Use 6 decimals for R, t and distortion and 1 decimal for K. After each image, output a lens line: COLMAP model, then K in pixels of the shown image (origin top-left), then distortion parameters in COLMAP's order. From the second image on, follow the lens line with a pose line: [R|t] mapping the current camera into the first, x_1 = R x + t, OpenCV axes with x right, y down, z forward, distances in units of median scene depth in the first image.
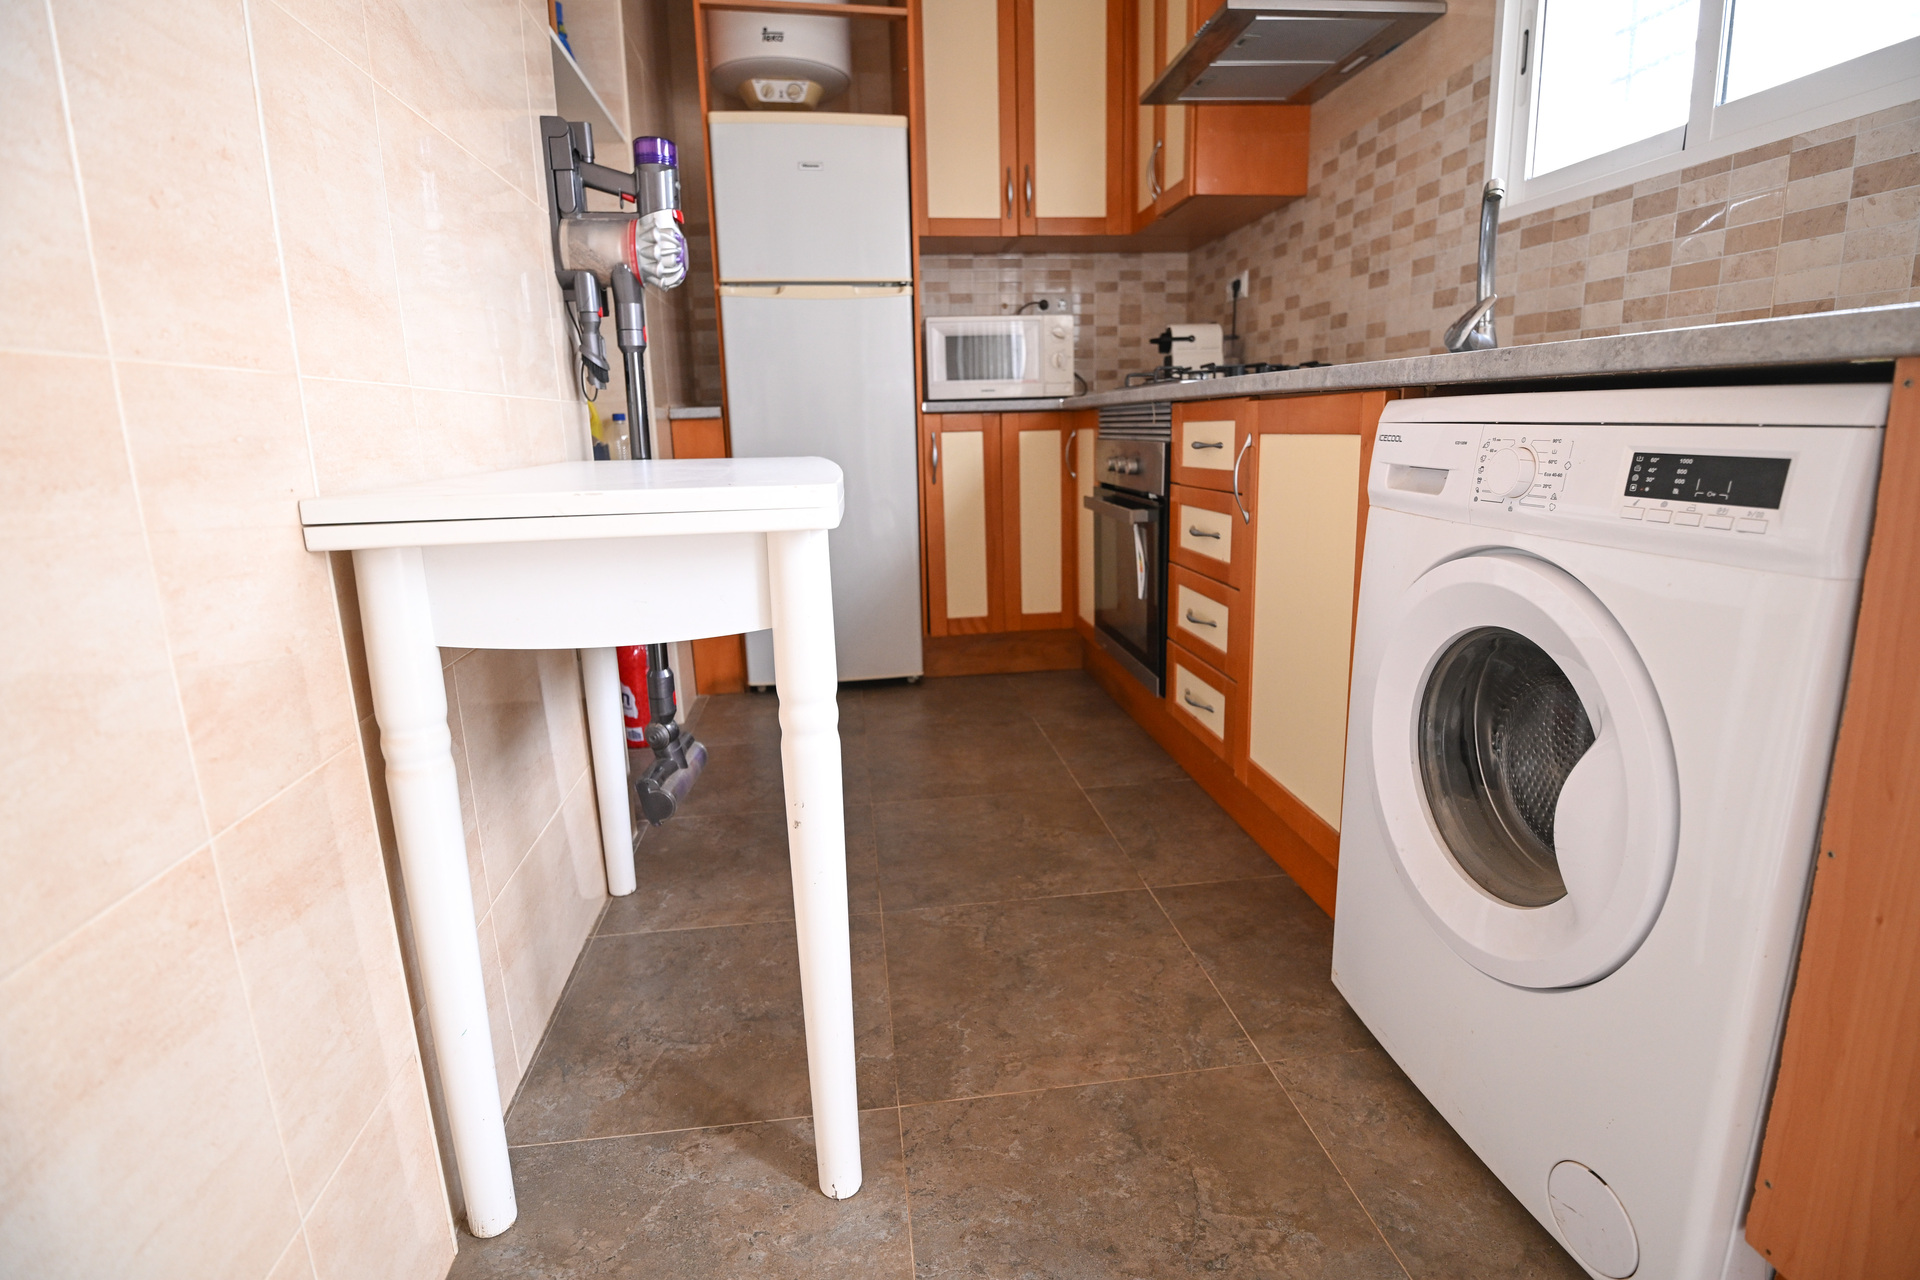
lens RADIAL K [[931.8, 0, 969.2], [0, 931.8, 624.5], [0, 0, 1]] dist [-0.027124, -0.003045]
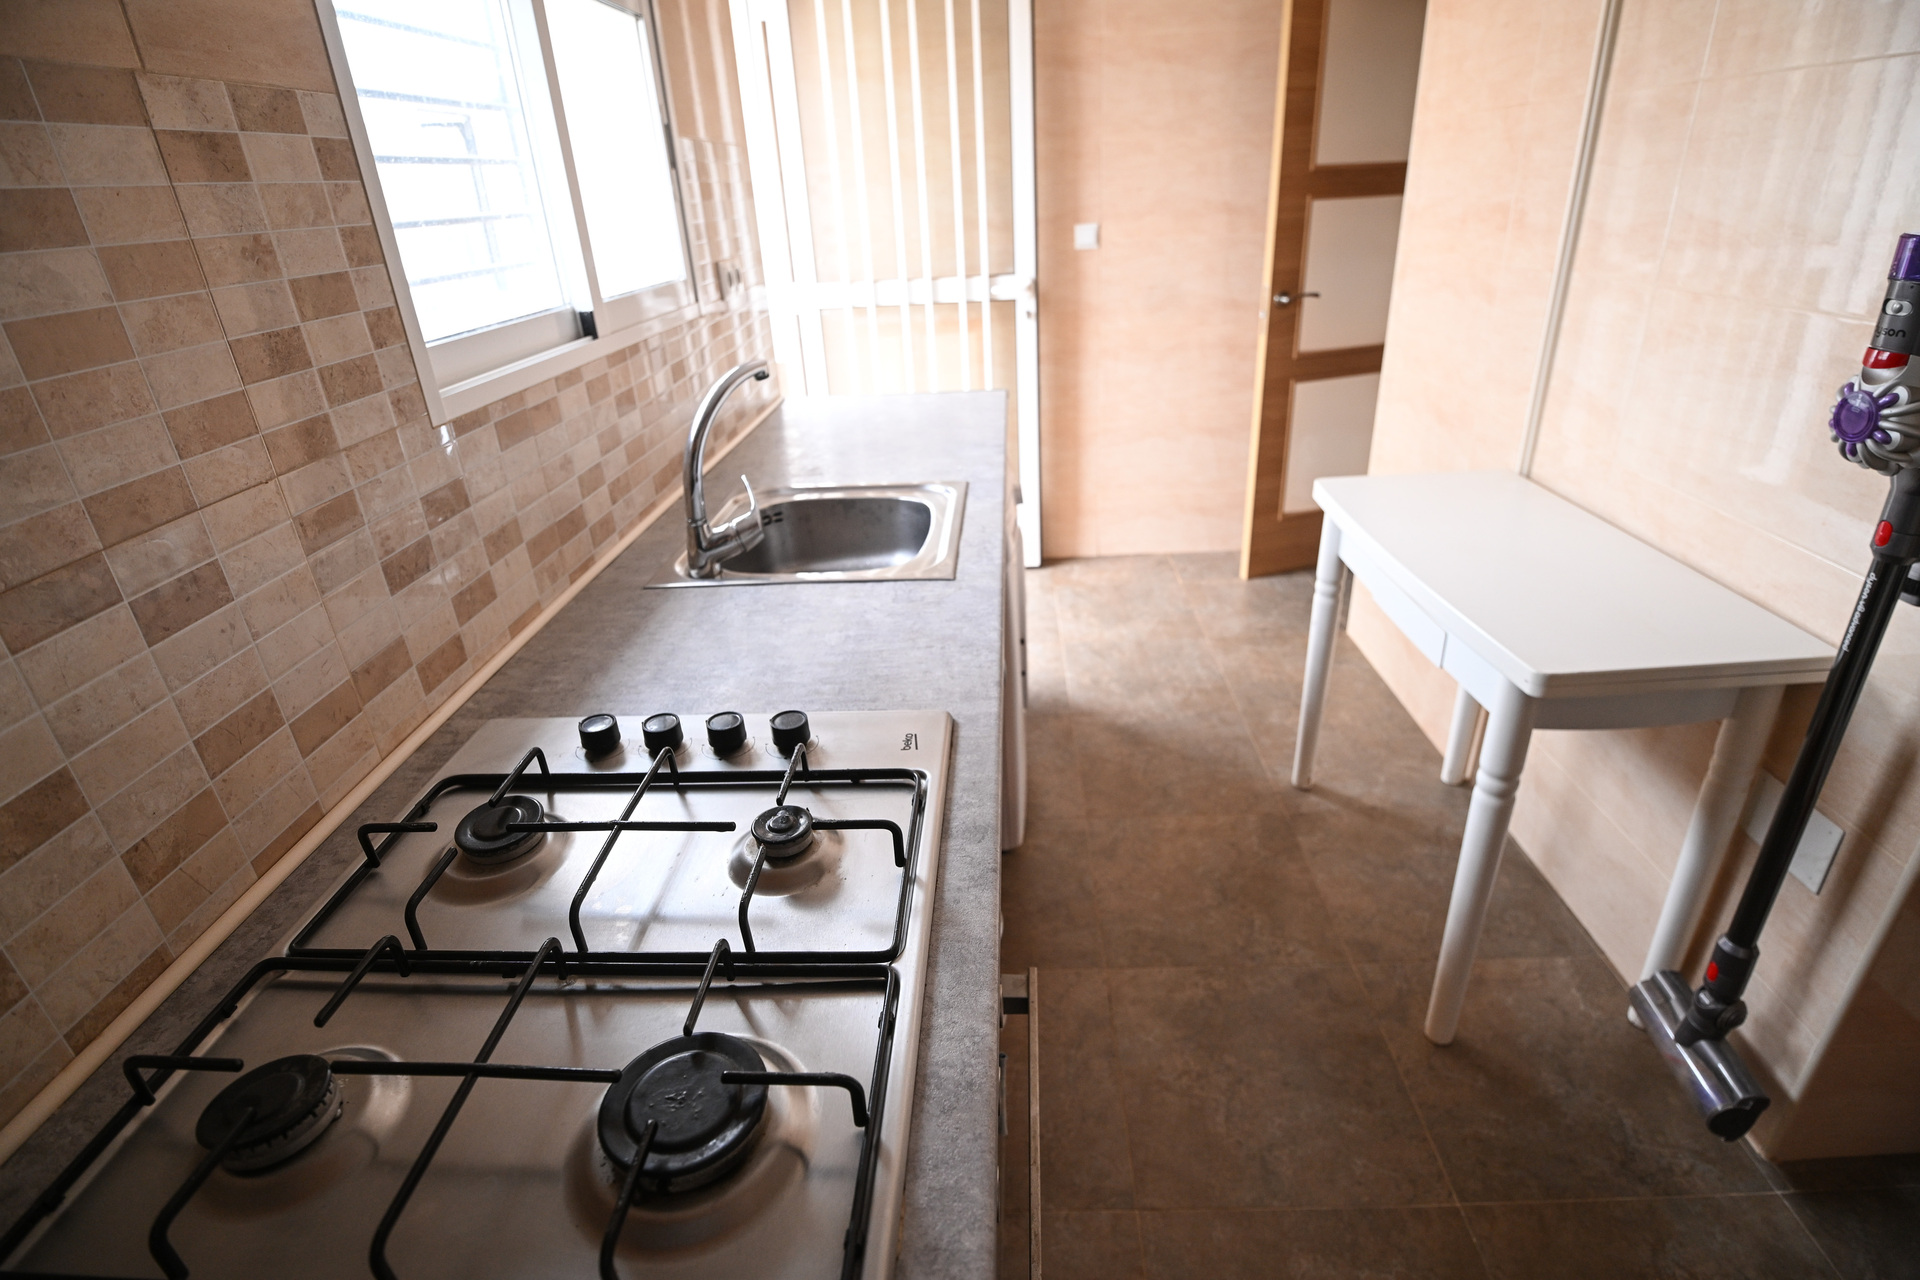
lens RADIAL K [[931.8, 0, 973.2], [0, 931.8, 625.6], [0, 0, 1]] dist [-0.027124, -0.003045]
pose [[-0.984232, -0.003680, 0.176845, 0.138816], [0.105827, 0.788857, 0.605396, -0.636933], [-0.141733, 0.614565, -0.776029, 1.454651]]
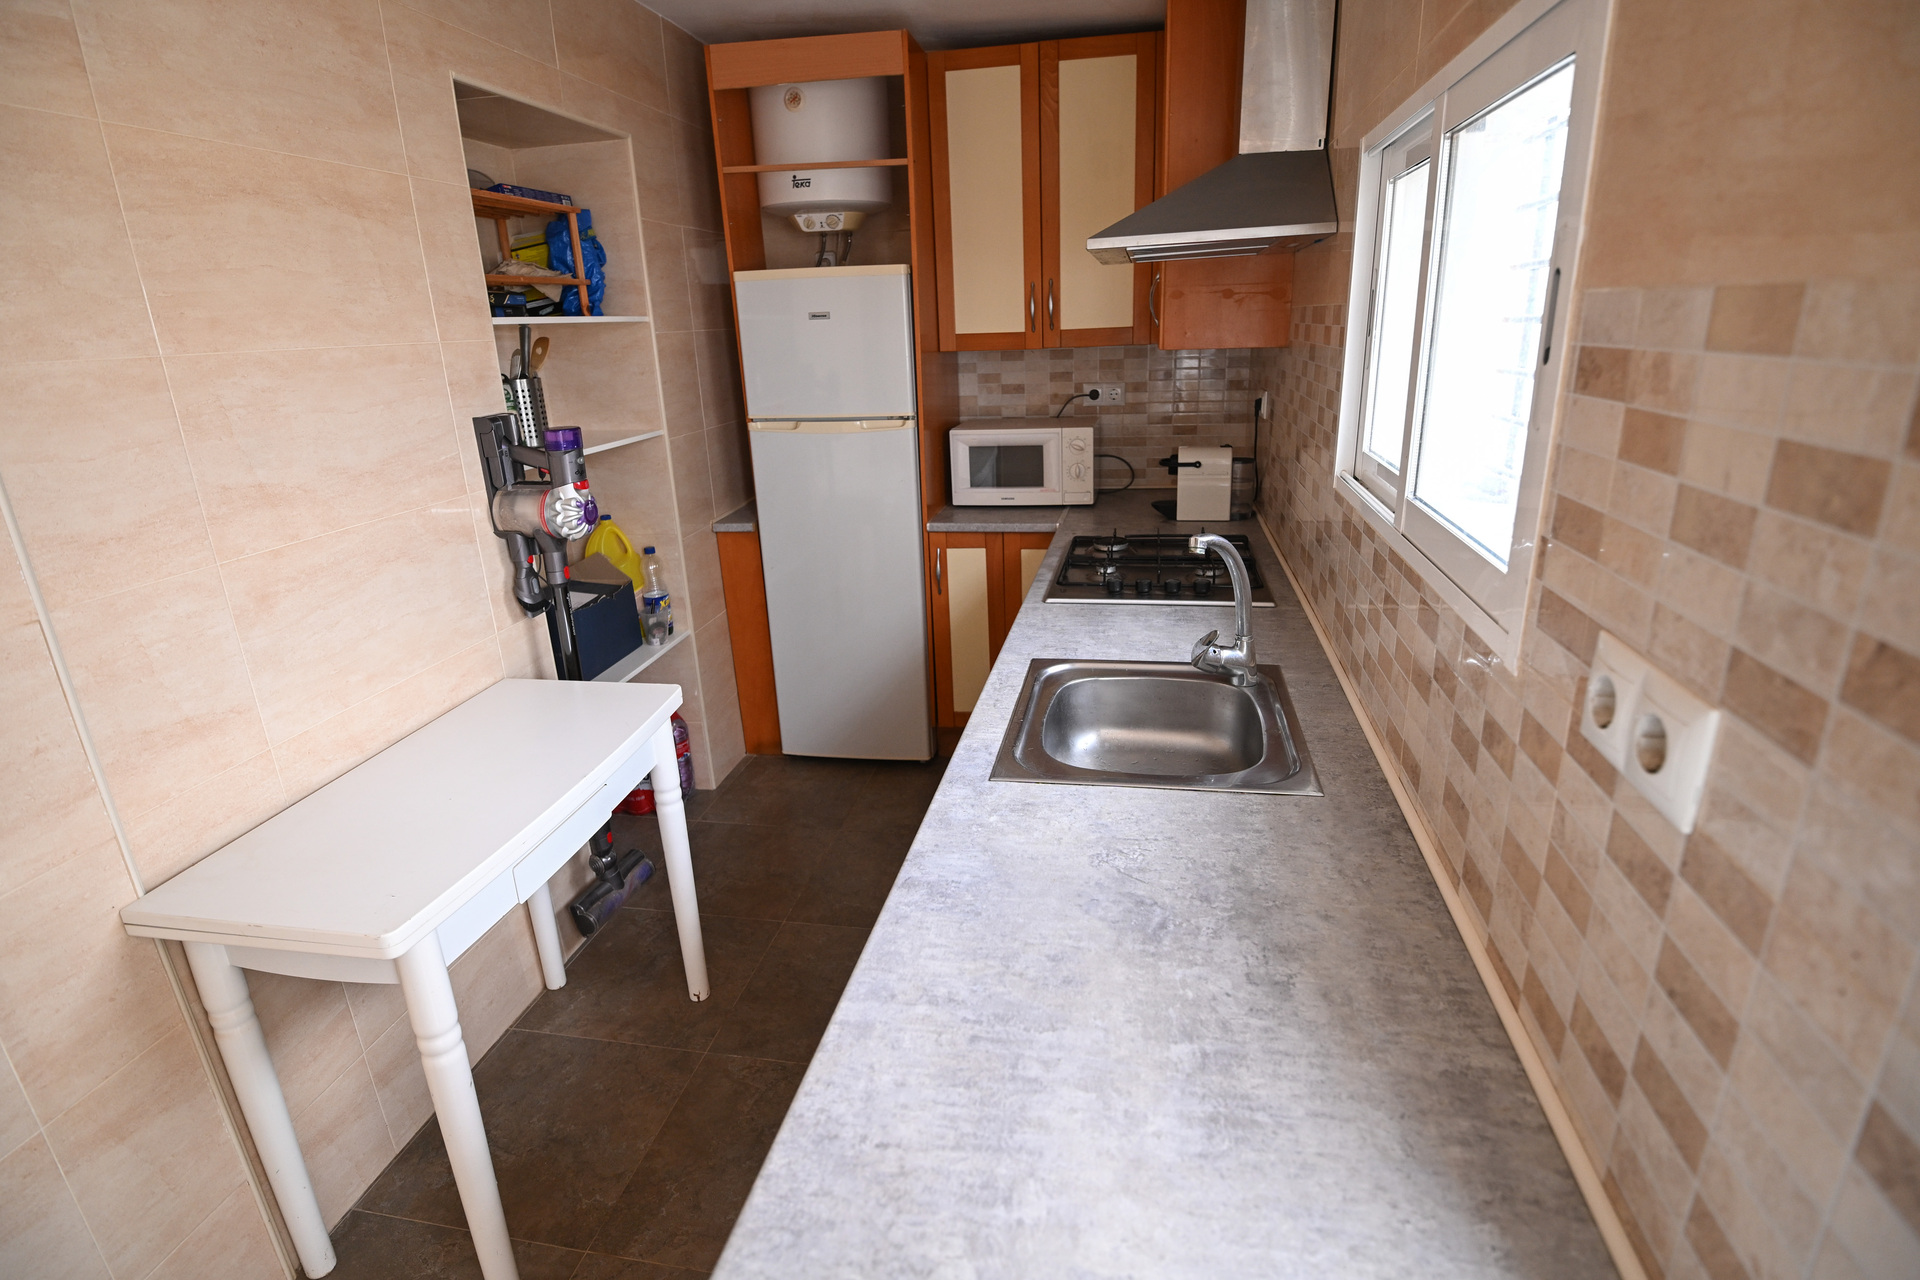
lens RADIAL K [[931.8, 0, 973.5], [0, 931.8, 624.8], [0, 0, 1]] dist [-0.027124, -0.003045]
pose [[0.952354, 0.087143, -0.292280, 0.495895], [-0.055044, 0.991686, 0.116316, -0.379133], [0.299986, -0.094686, 0.949233, -0.030936]]
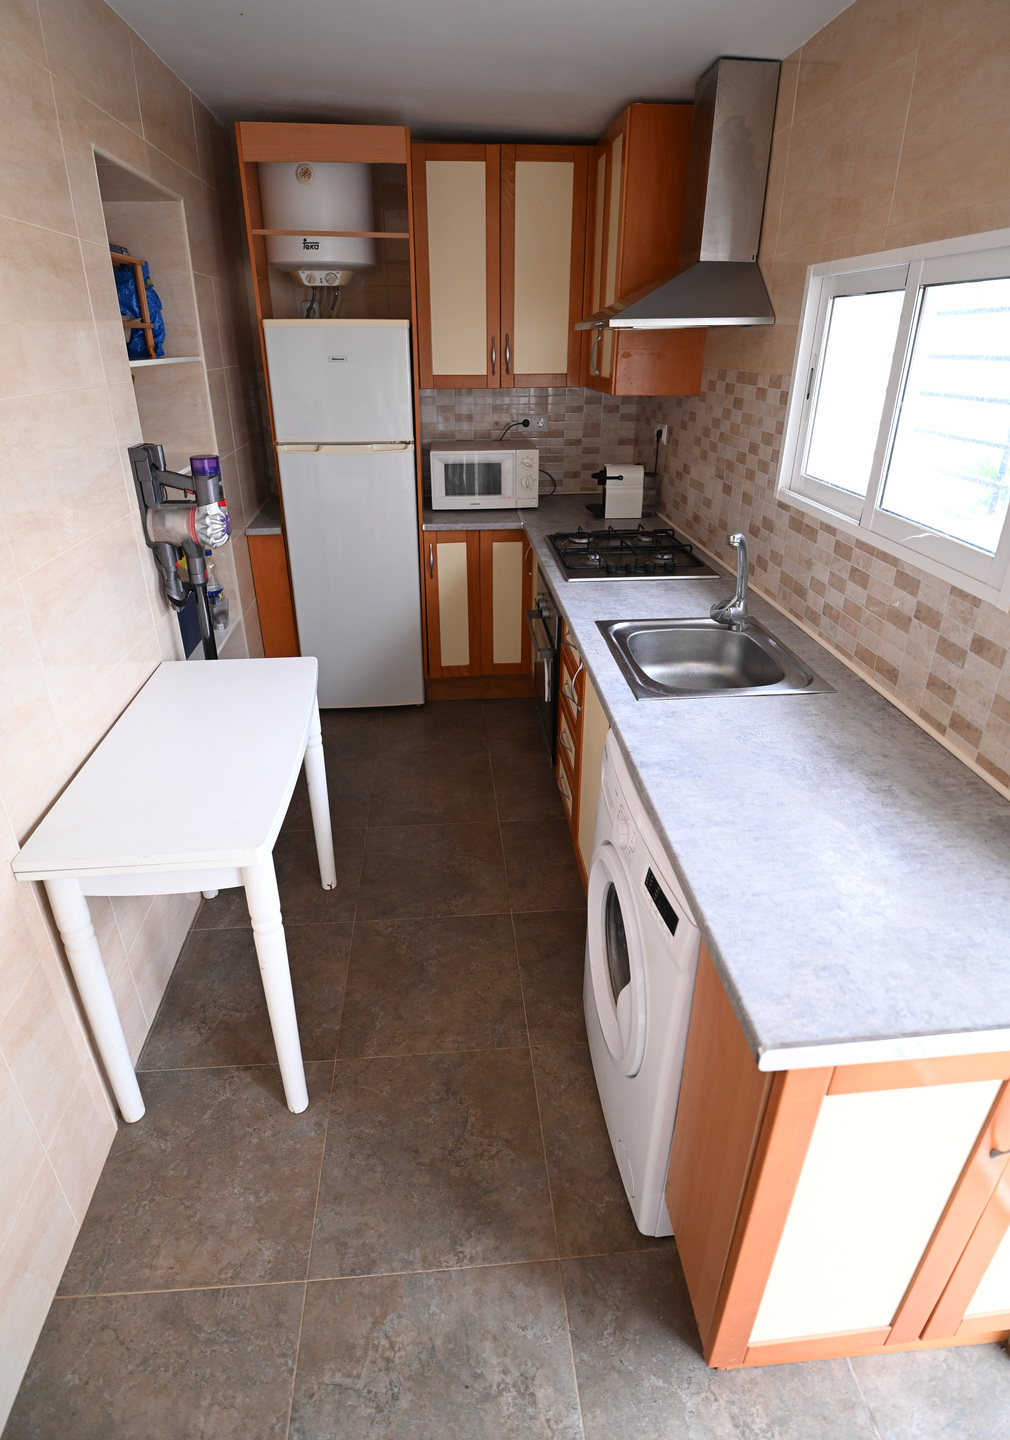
lens RADIAL K [[735.6, 0, 500.6], [0, 735.6, 677.7], [0, 0, 1]] dist [-0.027308, -0.002511]
pose [[0.998270, 0.044728, -0.038161, 0.184135], [-0.035629, 0.976507, 0.212522, -0.382487], [0.046770, -0.210794, 0.976411, -0.205275]]
